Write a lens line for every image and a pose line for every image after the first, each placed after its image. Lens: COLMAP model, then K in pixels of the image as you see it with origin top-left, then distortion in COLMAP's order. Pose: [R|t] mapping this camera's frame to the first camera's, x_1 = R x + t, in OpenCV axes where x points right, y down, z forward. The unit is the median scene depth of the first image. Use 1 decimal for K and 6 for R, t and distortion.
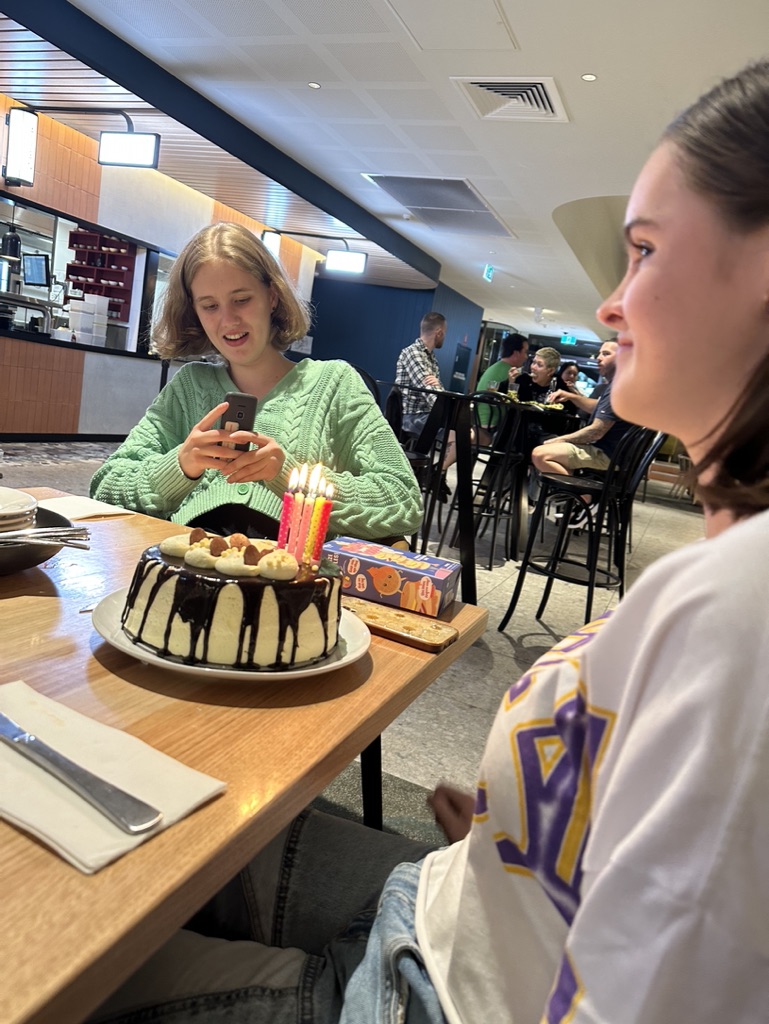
lens RADIAL K [[727.7, 0, 369.3], [0, 727.7, 510.6], [0, 0, 1]] dist [-0.002291, -0.003800]
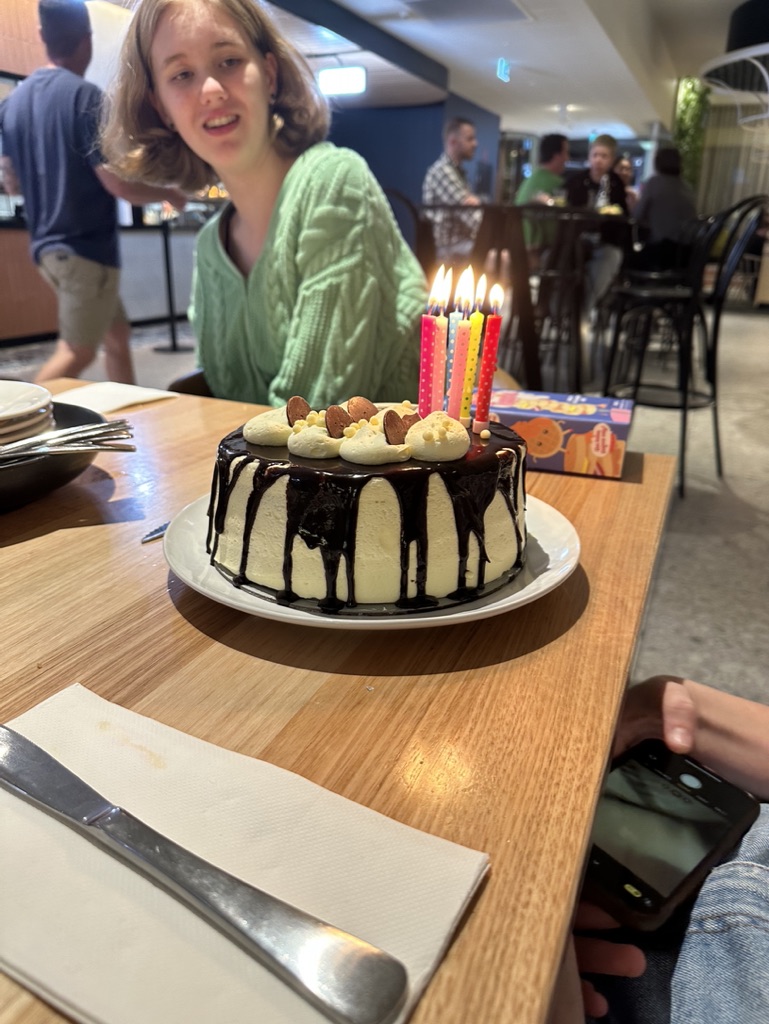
lens RADIAL K [[728.0, 0, 392.1], [0, 728.0, 529.5], [0, 0, 1]] dist [0.012856, -0.005653]
pose [[0.990835, -0.129061, -0.039854, -0.148082], [0.134663, 0.966867, 0.216872, 0.009525], [0.010544, -0.220252, 0.975386, 0.363605]]
